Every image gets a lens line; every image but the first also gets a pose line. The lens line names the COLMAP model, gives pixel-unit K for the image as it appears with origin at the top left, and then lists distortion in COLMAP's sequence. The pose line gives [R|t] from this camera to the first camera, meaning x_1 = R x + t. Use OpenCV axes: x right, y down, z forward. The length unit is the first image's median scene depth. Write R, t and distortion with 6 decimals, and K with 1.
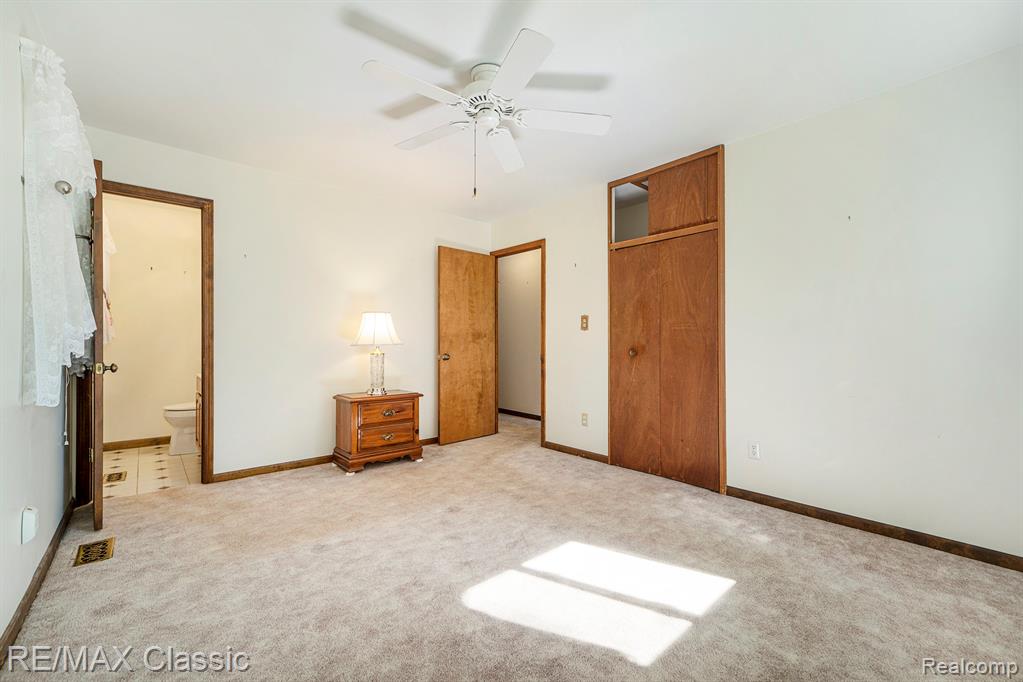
lens RADIAL K [[420.6, 0, 507.8], [0, 420.6, 342.0], [0, 0, 1]] dist [-0.017437, -0.002312]
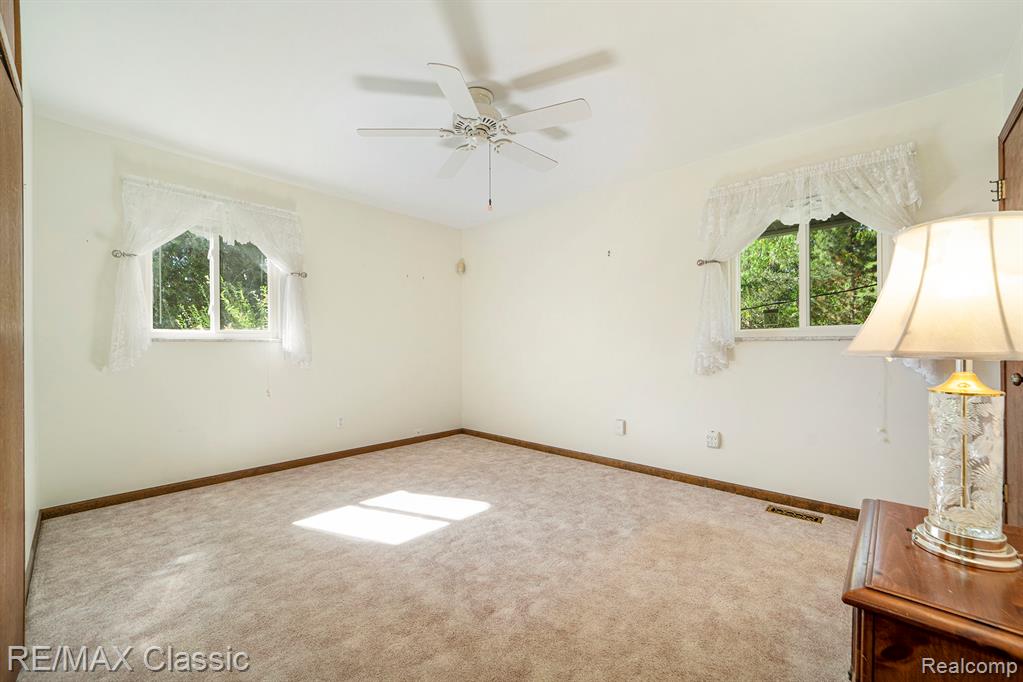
lens RADIAL K [[420.6, 0, 512.0], [0, 420.6, 342.5], [0, 0, 1]] dist [-0.017437, -0.002312]
pose [[-0.995018, -0.002744, -0.099654, -0.024292], [-0.002504, 0.999994, -0.002534, -0.011042], [0.099660, -0.002272, -0.995019, 2.286479]]
